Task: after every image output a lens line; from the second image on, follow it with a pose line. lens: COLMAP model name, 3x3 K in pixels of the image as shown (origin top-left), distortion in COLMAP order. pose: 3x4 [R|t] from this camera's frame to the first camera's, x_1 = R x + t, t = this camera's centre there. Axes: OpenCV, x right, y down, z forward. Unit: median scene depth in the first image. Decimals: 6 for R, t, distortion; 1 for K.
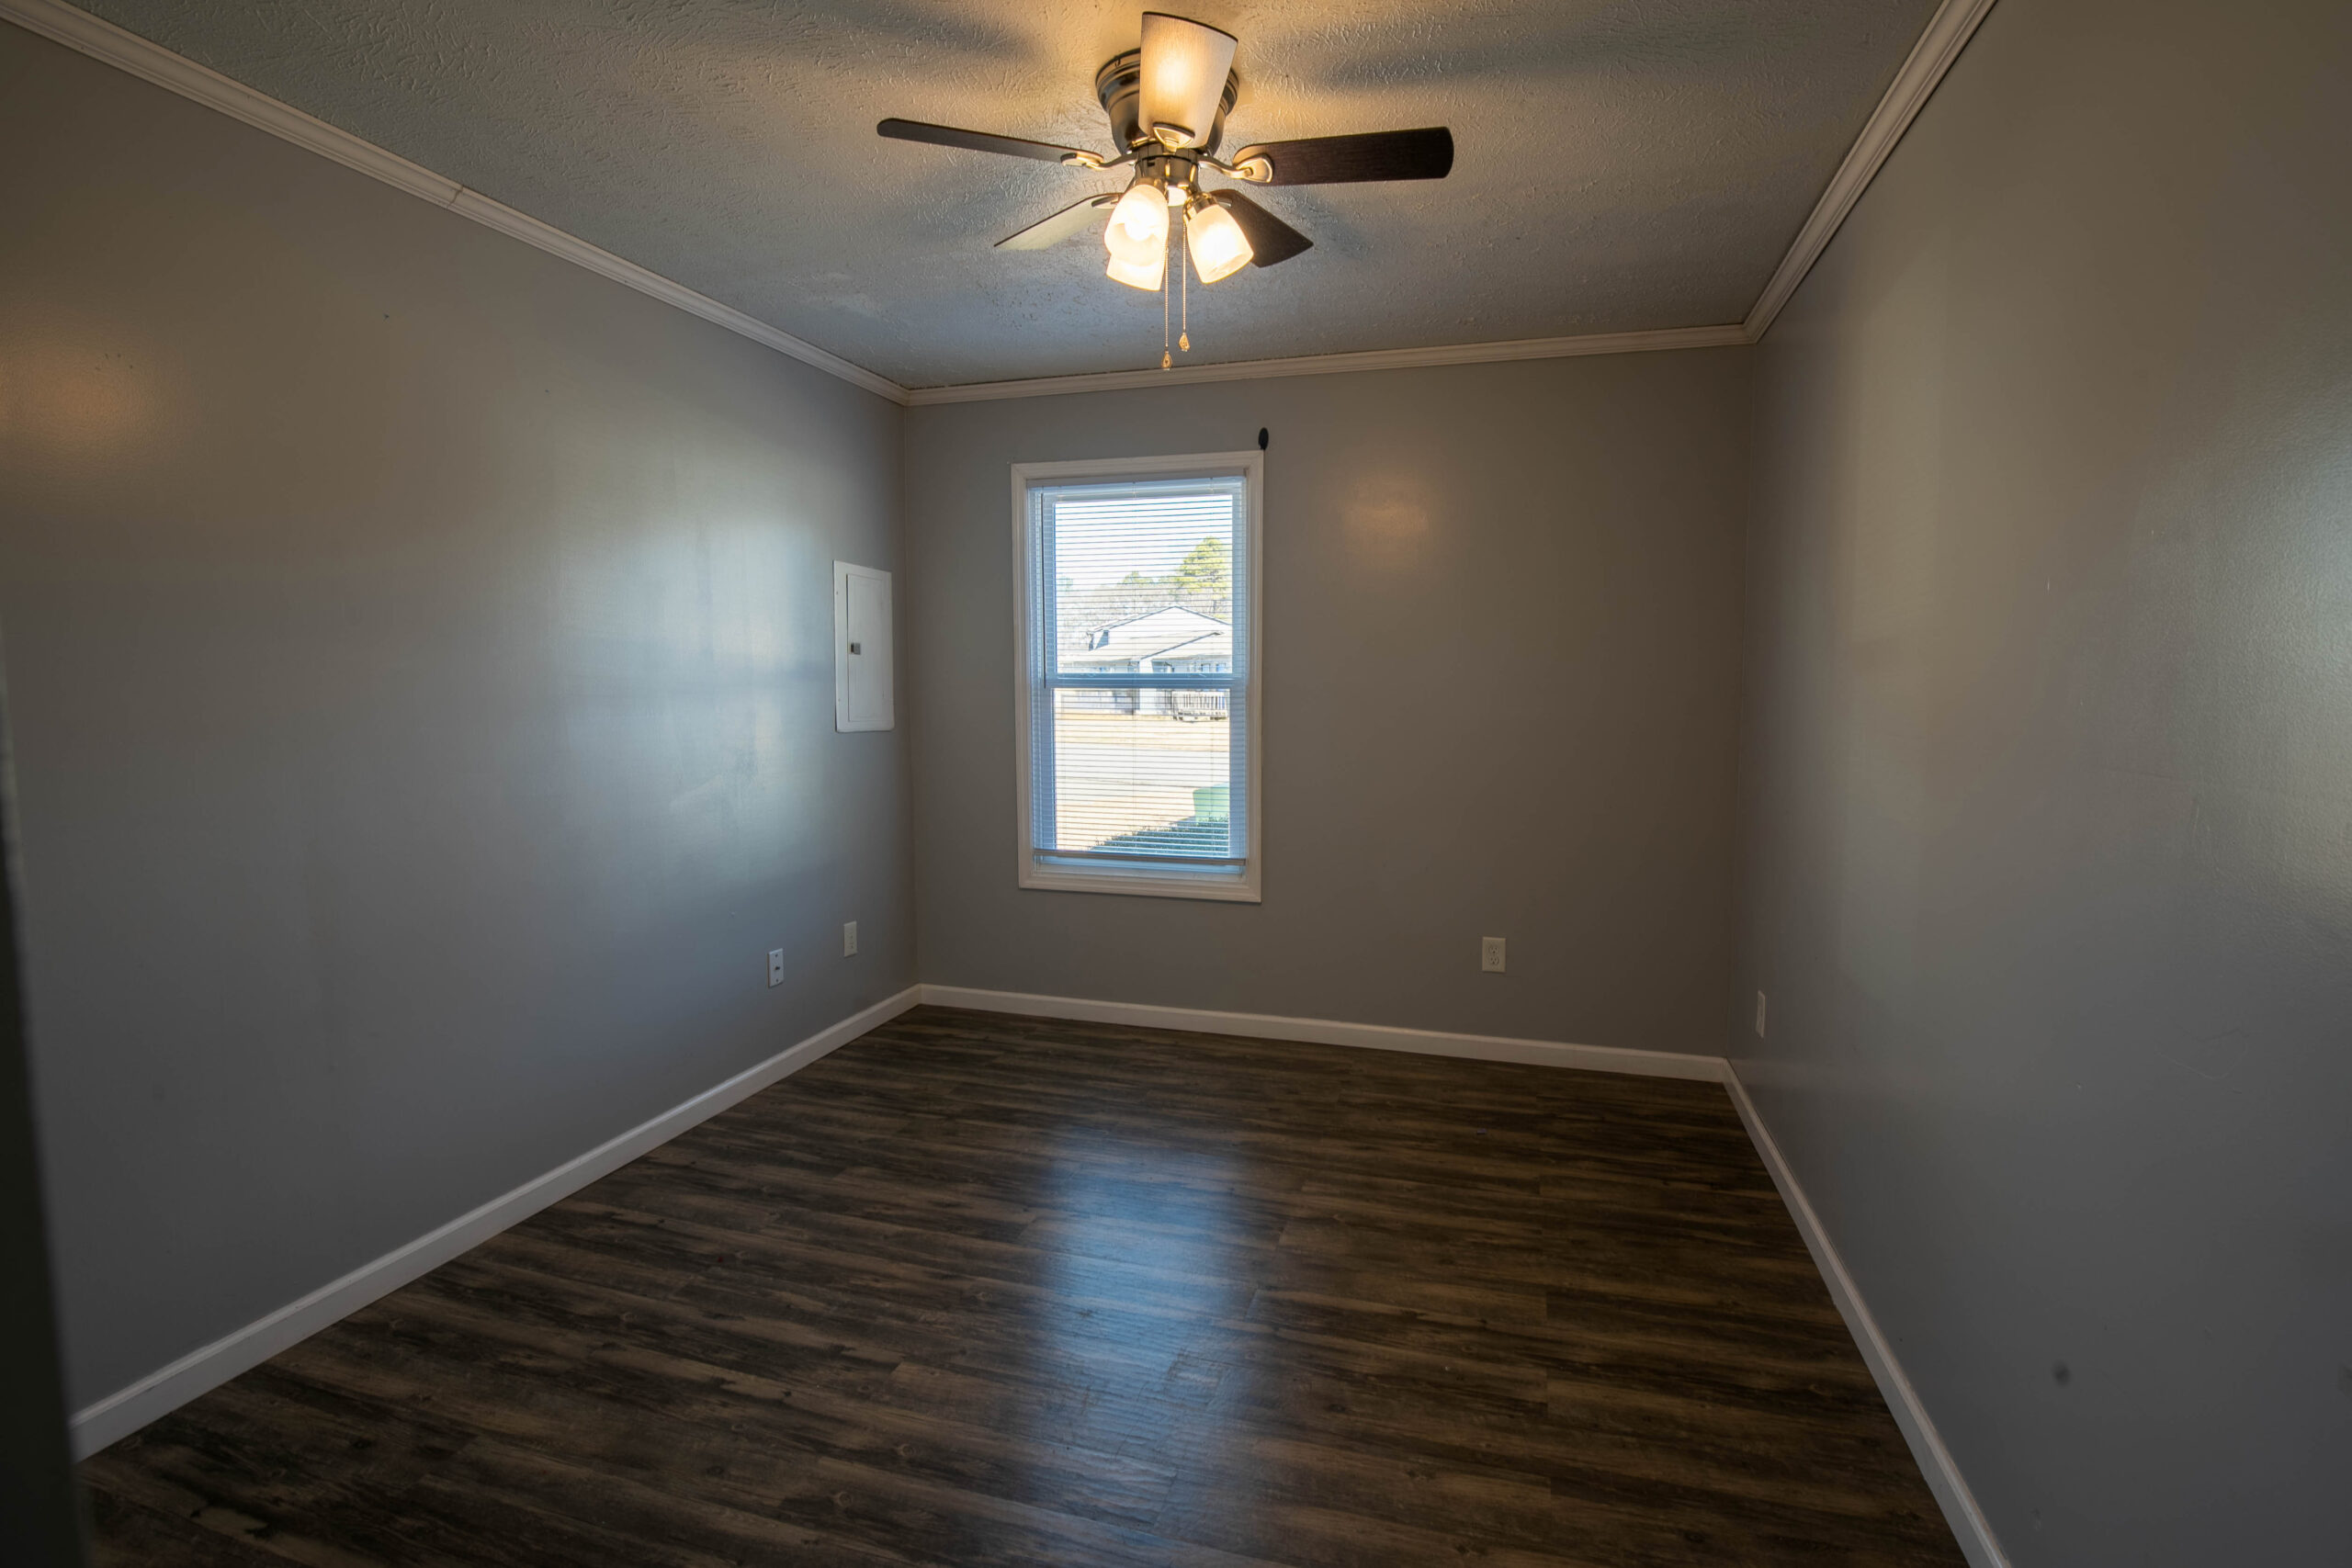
lens RADIAL K [[1068.9, 0, 1183.3], [0, 1068.9, 691.8], [0, 0, 1]] dist [-0.025978, -0.000320]
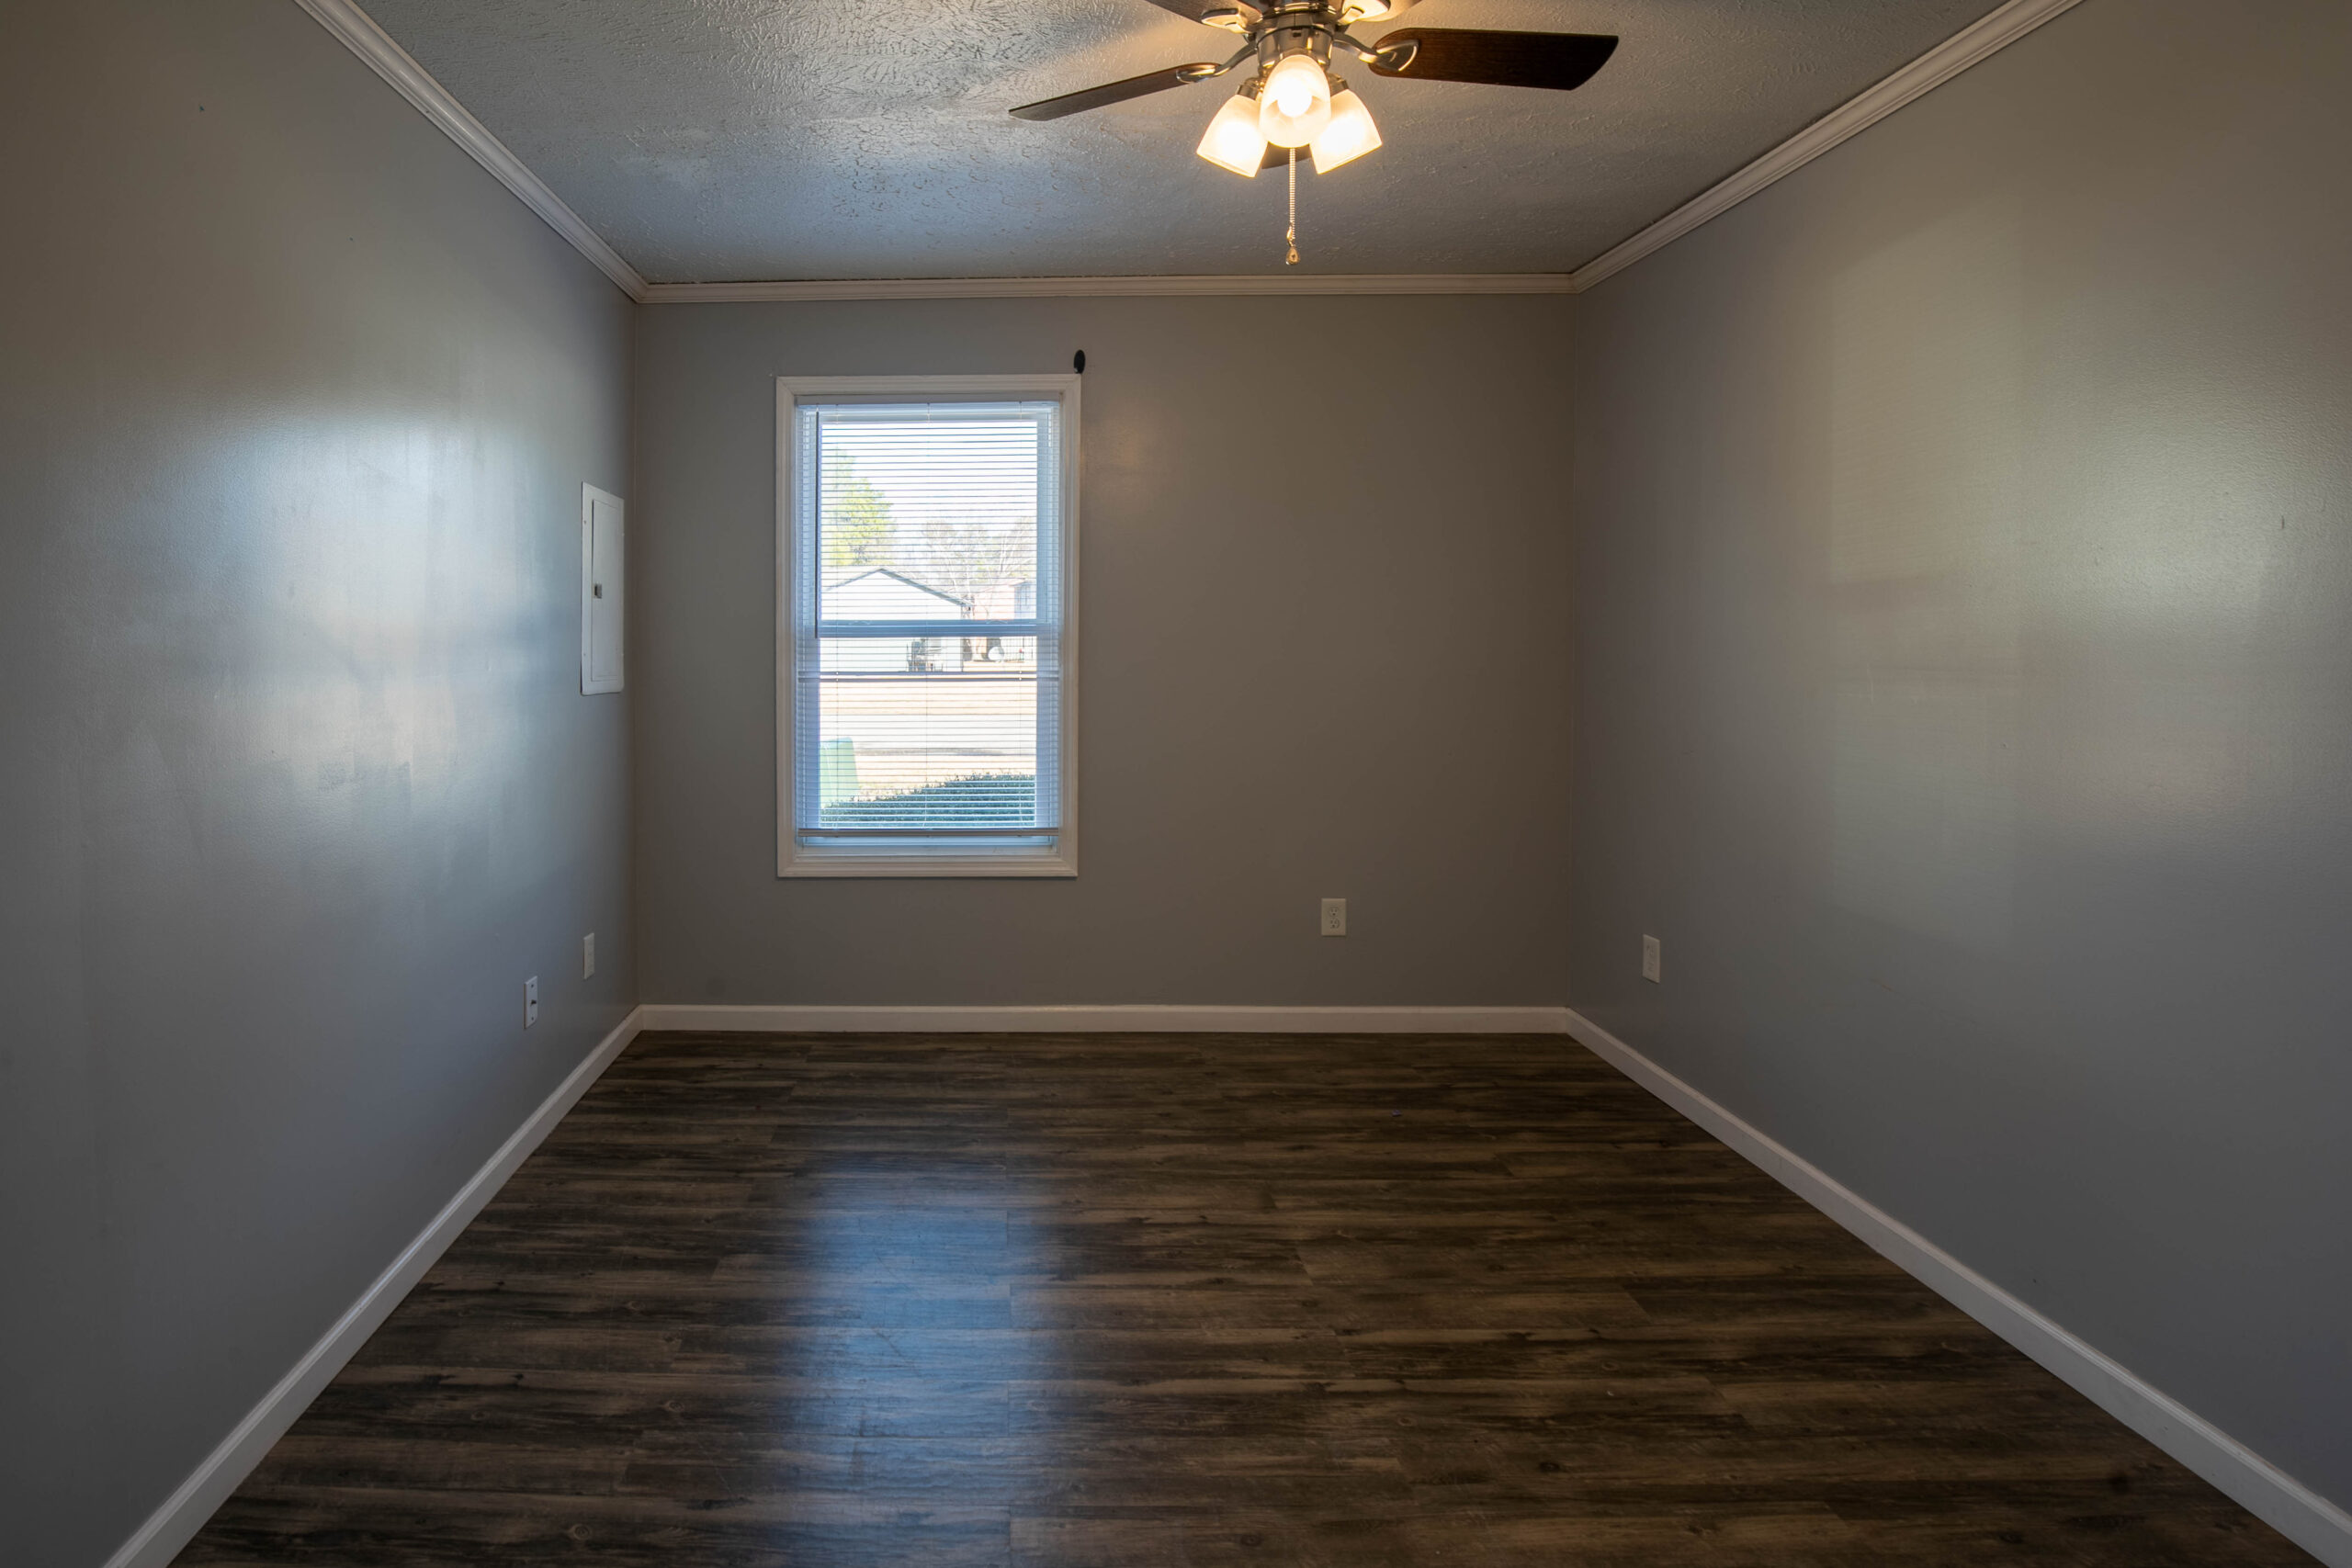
lens RADIAL K [[1159.9, 0, 1233.9], [0, 1159.9, 561.4], [0, 0, 1]] dist [-0.022044, 0.001292]
pose [[0.964201, 0.005673, 0.265113, -0.110216], [0.012196, 0.997764, -0.065707, 0.000914], [-0.264893, 0.066588, 0.961976, 0.039565]]
